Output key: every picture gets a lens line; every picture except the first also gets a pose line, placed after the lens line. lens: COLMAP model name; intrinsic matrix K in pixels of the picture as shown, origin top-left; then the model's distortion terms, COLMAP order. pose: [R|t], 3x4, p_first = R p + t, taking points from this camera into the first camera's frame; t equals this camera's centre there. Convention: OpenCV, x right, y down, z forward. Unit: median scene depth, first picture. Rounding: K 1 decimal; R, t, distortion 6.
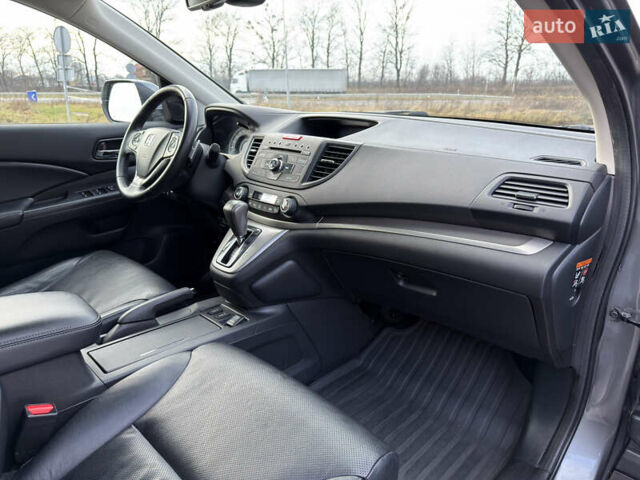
lens RADIAL K [[456.2, 0, 329.8], [0, 456.2, 244.2], [0, 0, 1]] dist [0.043039, -0.054842]
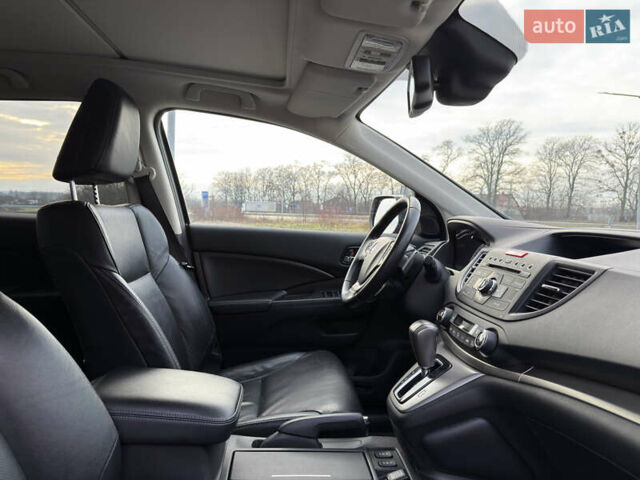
lens RADIAL K [[456.2, 0, 321.7], [0, 456.2, 243.0], [0, 0, 1]] dist [0.043039, -0.054842]
pose [[0.765772, 0.059171, -0.640385, 0.146760], [-0.226801, 0.956629, -0.182817, -0.033525], [0.601793, 0.285236, 0.745980, 0.207550]]
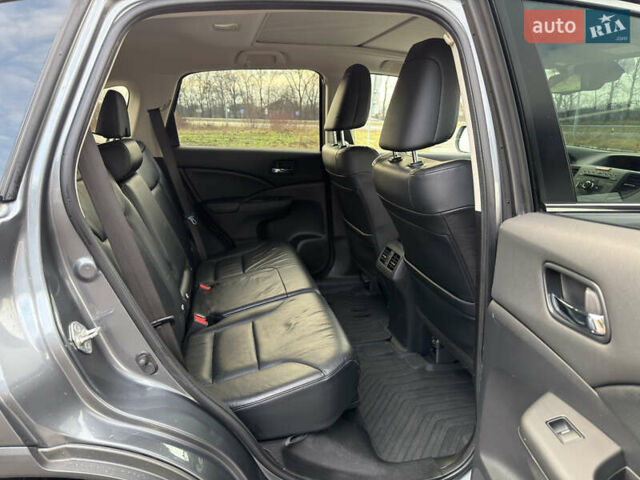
lens RADIAL K [[456.2, 0, 330.6], [0, 456.2, 255.2], [0, 0, 1]] dist [0.043039, -0.054842]
pose [[0.849053, 0.157257, -0.504361, -0.033030], [-0.175024, 0.984487, 0.012318, 0.178095], [0.498474, 0.077817, 0.863405, -0.709352]]
